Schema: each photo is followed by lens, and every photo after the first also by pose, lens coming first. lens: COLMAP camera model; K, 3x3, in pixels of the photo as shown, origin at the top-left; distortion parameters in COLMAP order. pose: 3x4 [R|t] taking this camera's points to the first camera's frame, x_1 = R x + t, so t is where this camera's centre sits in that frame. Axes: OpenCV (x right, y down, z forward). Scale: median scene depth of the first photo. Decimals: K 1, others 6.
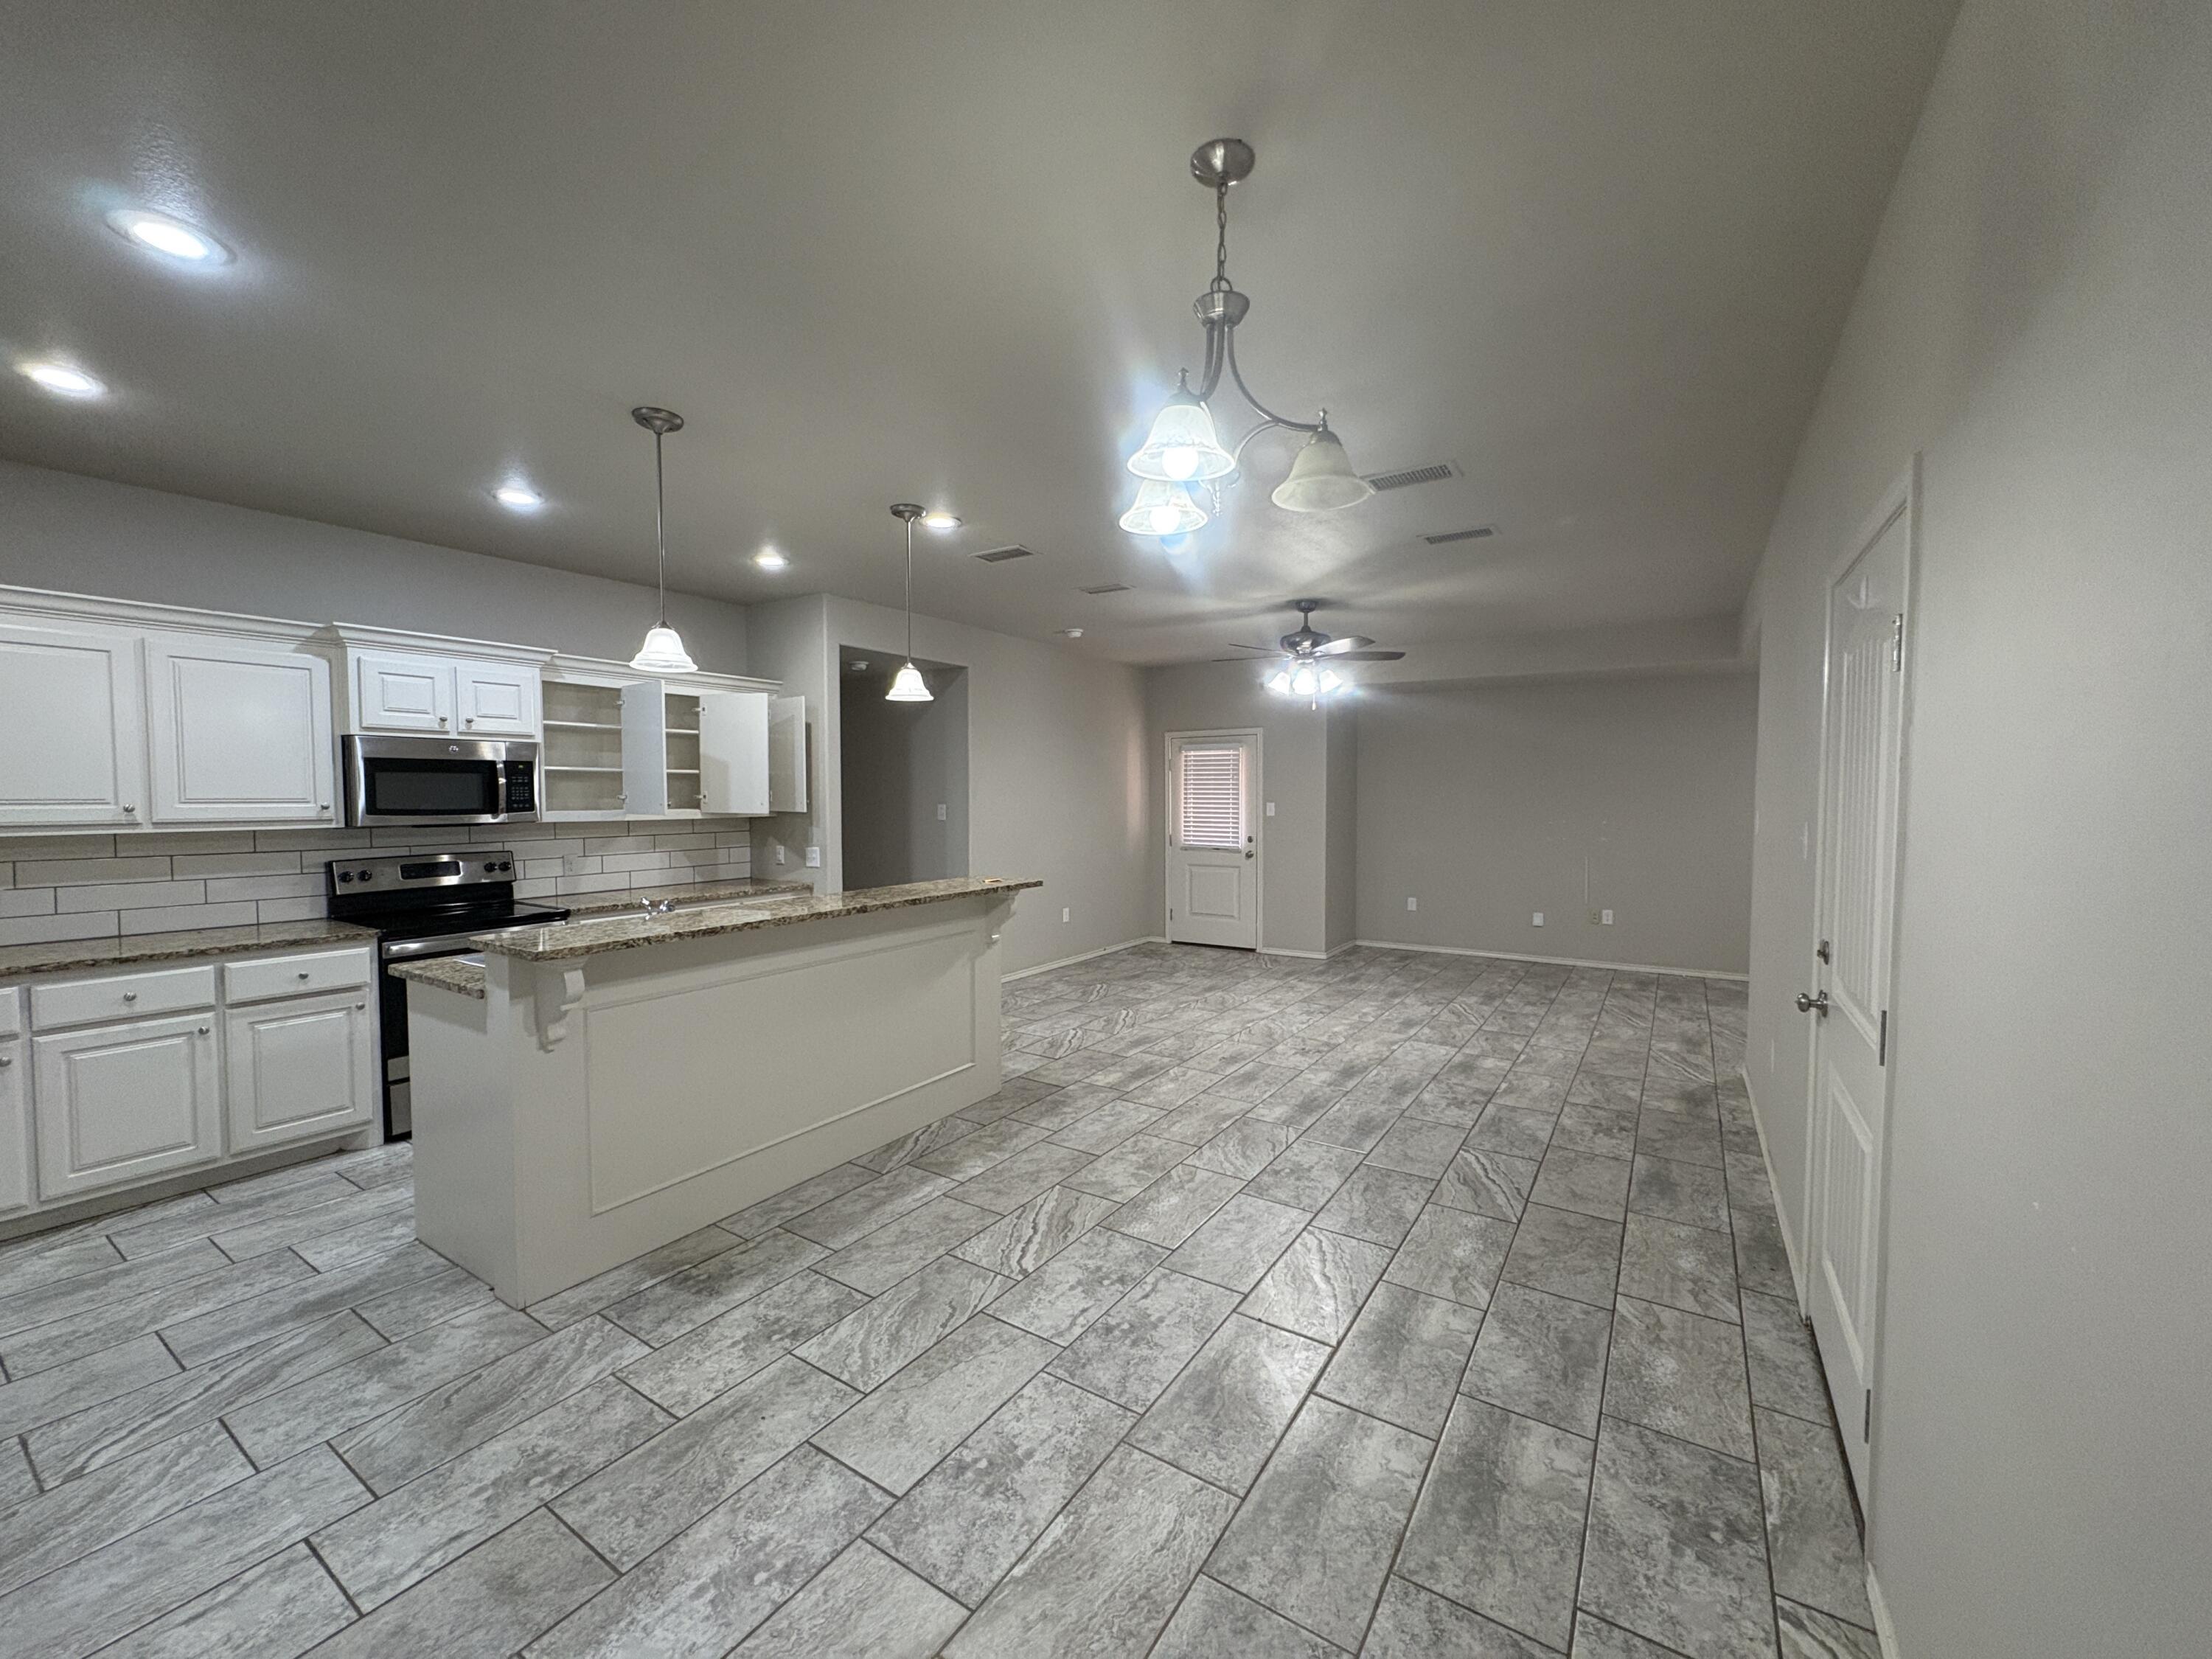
lens RADIAL K [[884.8, 0, 1104.0], [0, 884.8, 822.0], [0, 0, 1]] dist [-0.002646, 0.000275]
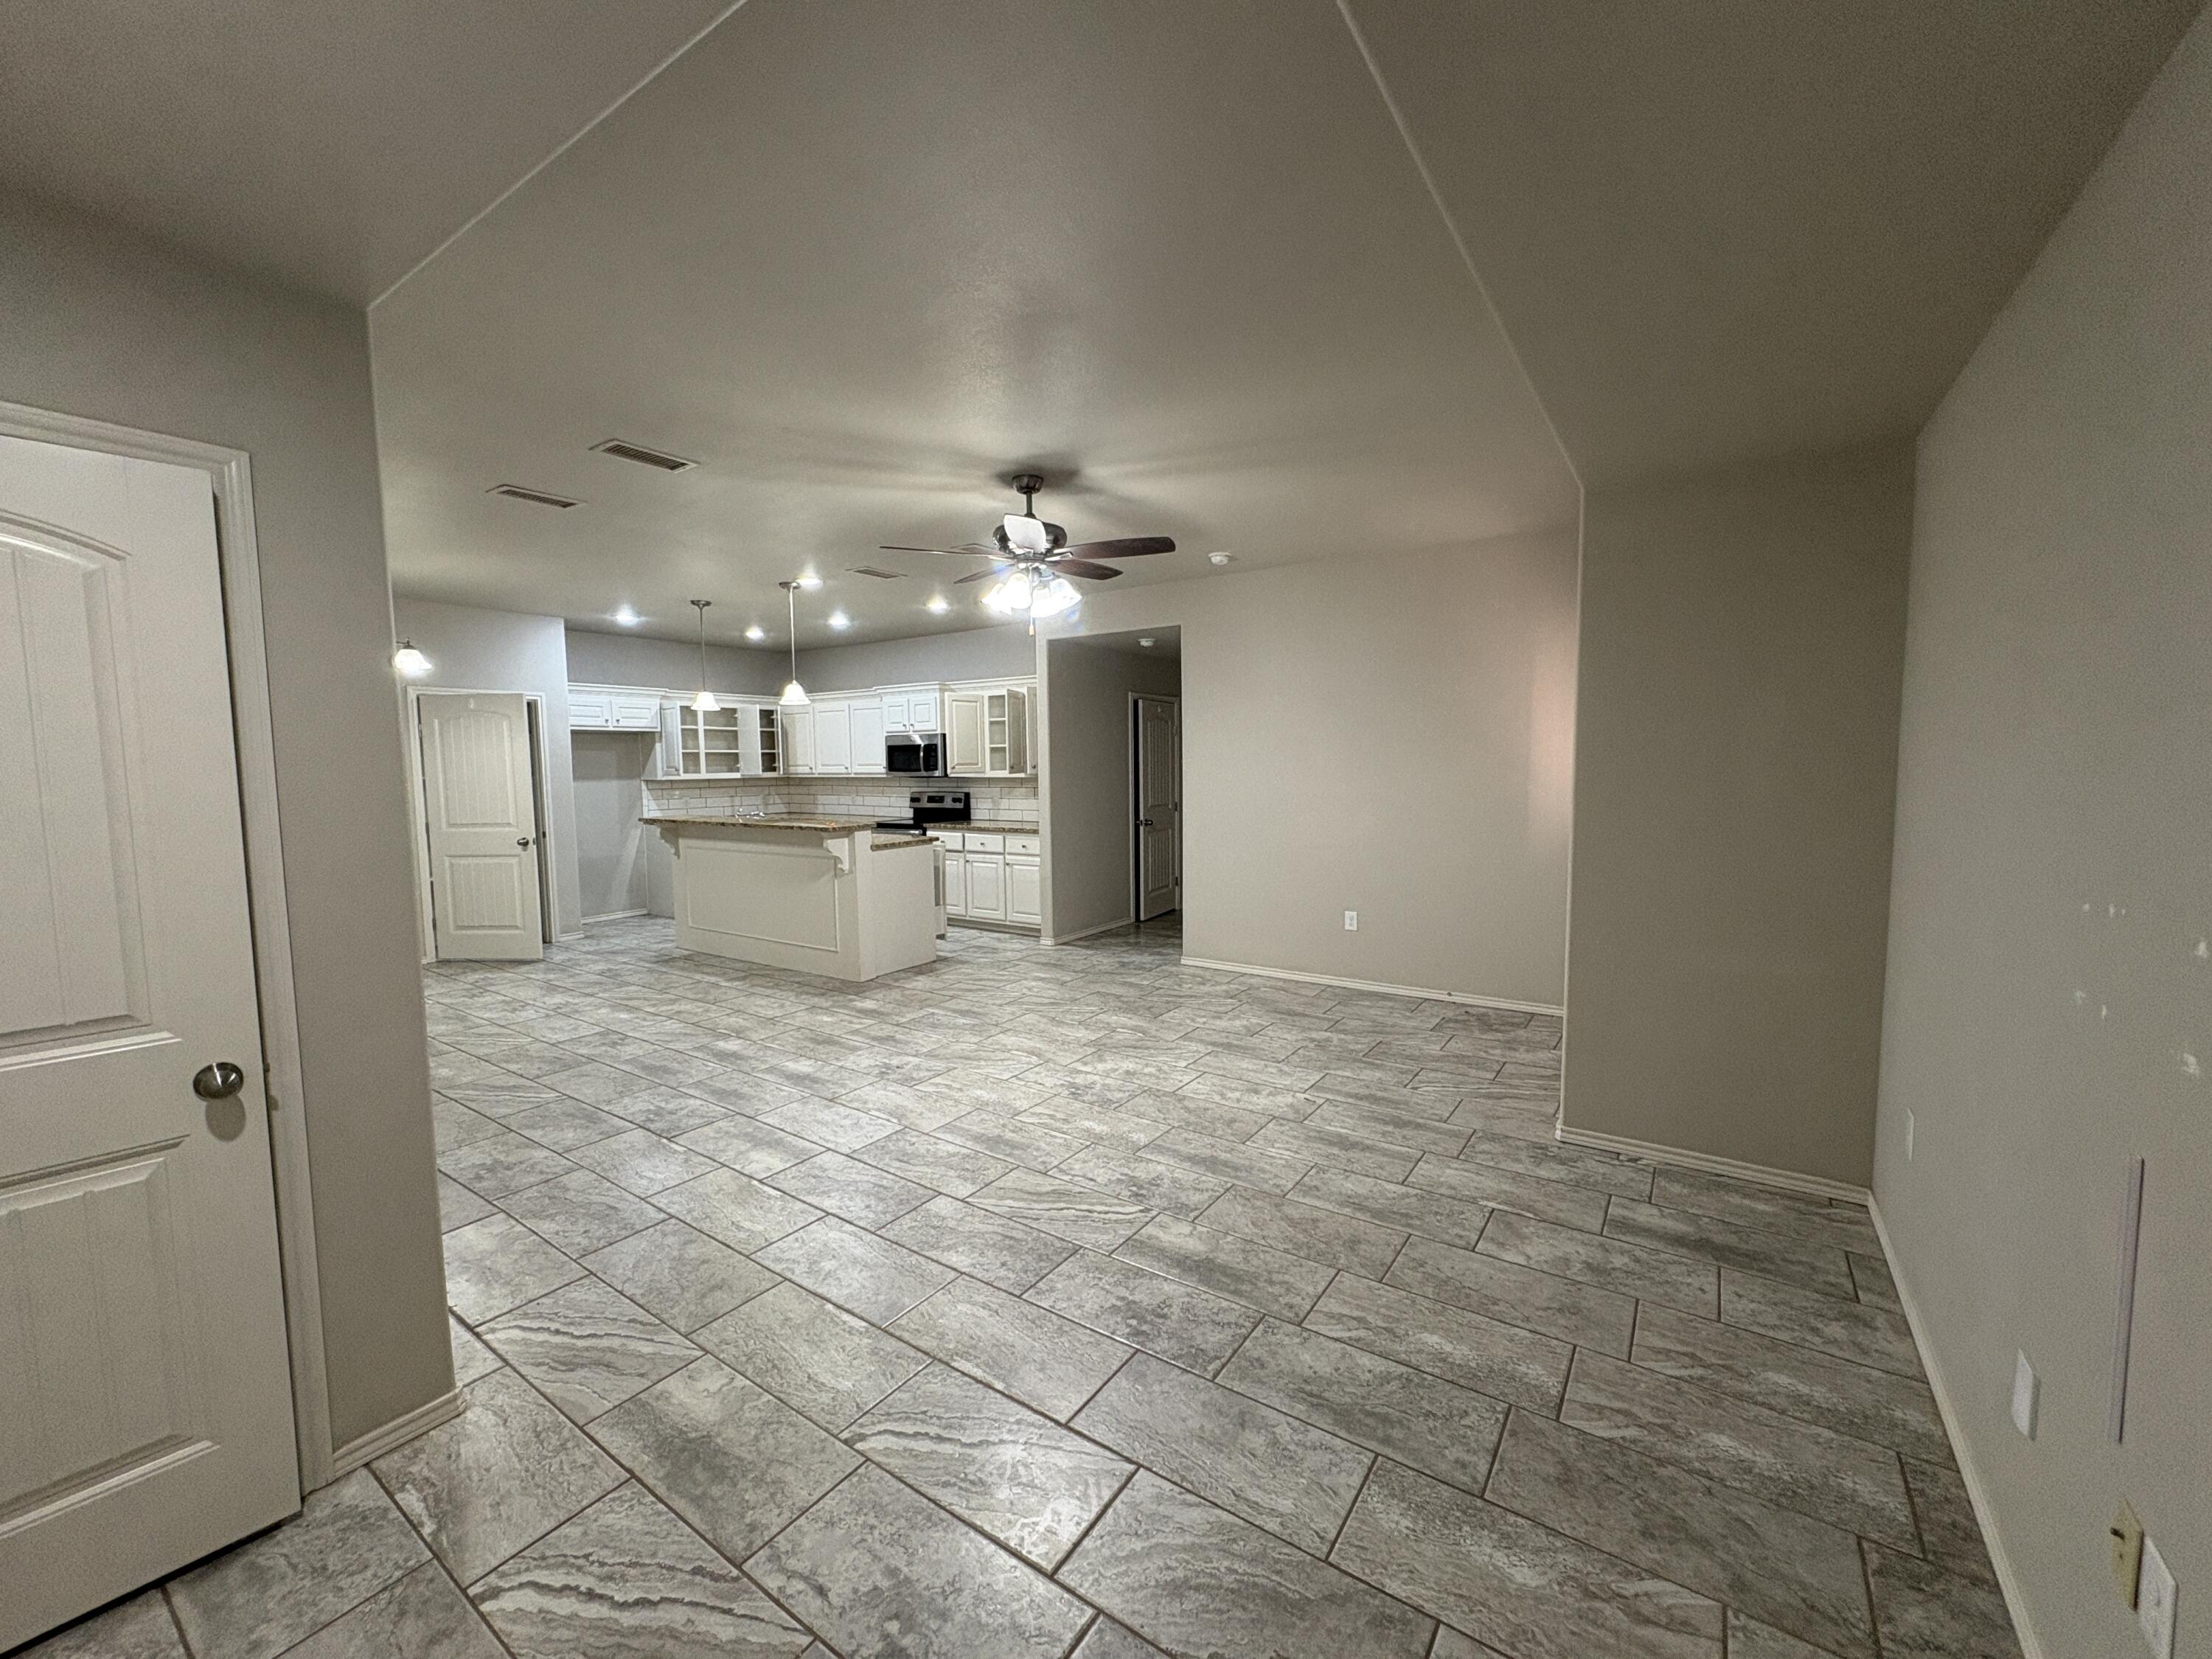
lens RADIAL K [[884.8, 0, 1110.8], [0, 884.8, 831.4], [0, 0, 1]] dist [-0.002646, 0.000275]
pose [[-0.028104, 0.078559, -0.996513, 1.139273], [-0.021863, 0.996620, 0.079184, -0.038655], [0.999366, 0.024012, -0.026292, 1.341784]]
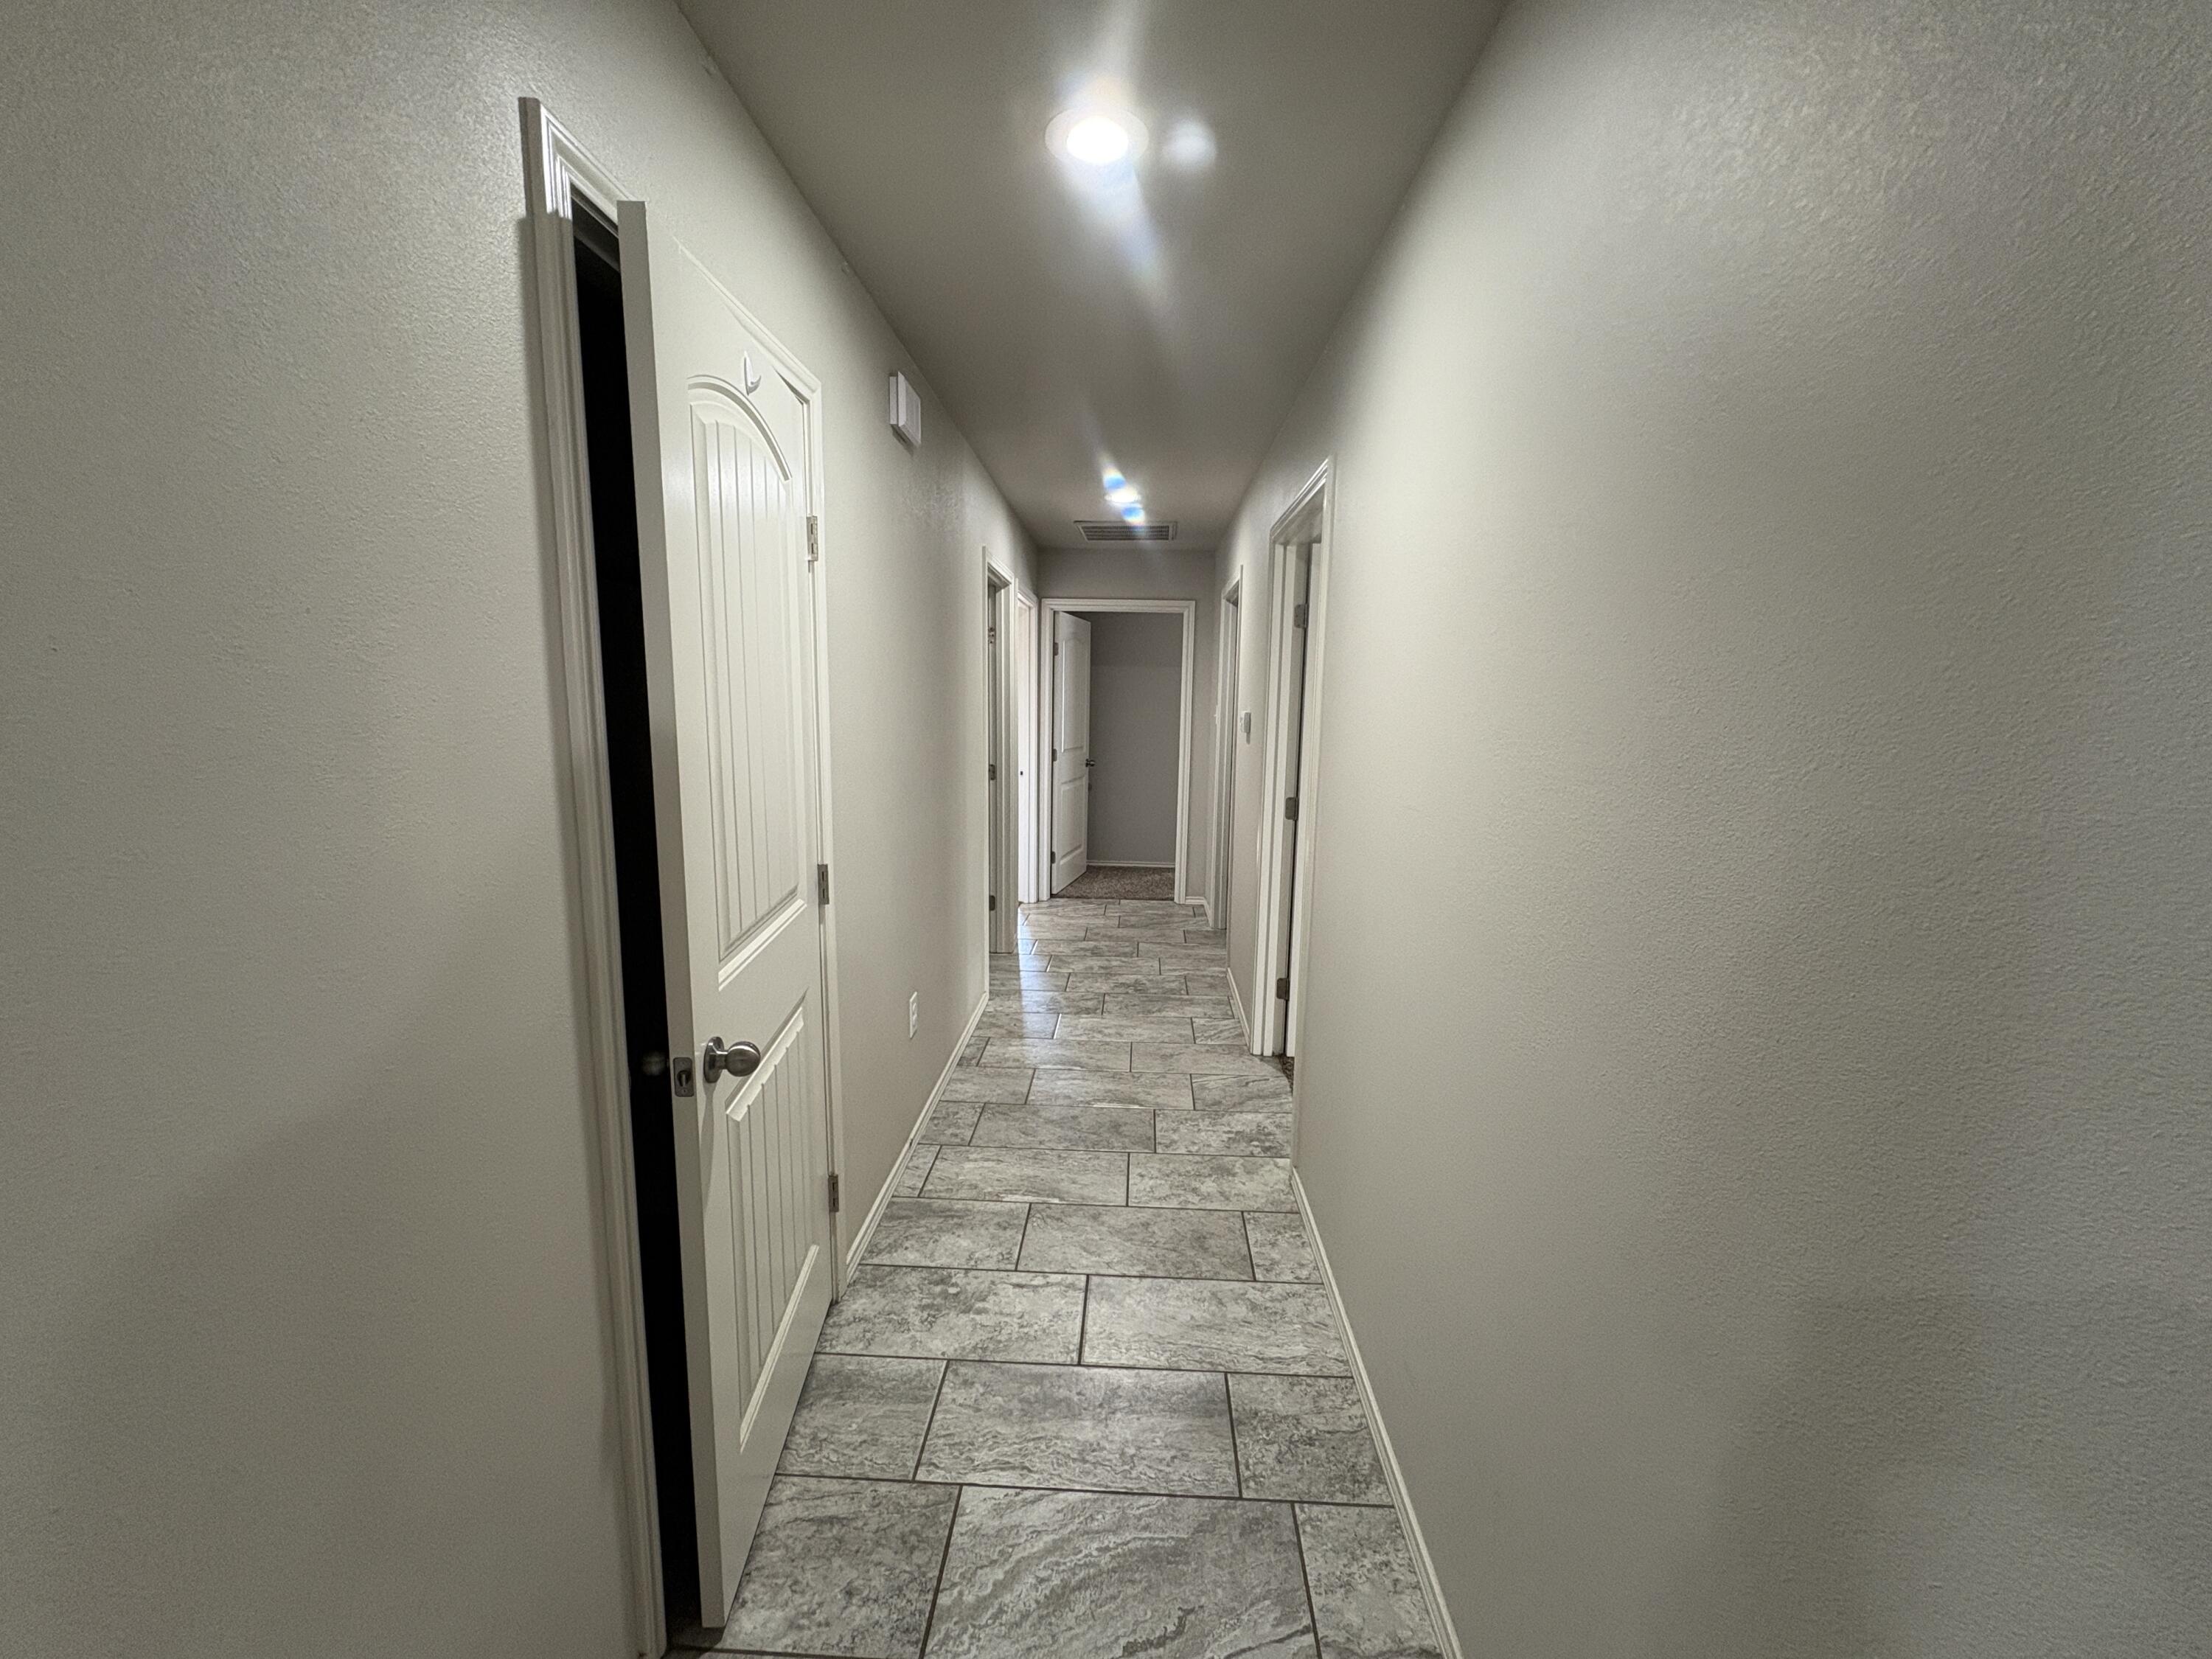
lens RADIAL K [[884.8, 0, 1117.8], [0, 884.8, 836.0], [0, 0, 1]] dist [-0.002646, 0.000275]
pose [[0.512107, 0.146020, -0.846419, 0.785060], [-0.050127, 0.988845, 0.140263, -0.004001], [0.857458, -0.029402, 0.513713, 0.870846]]
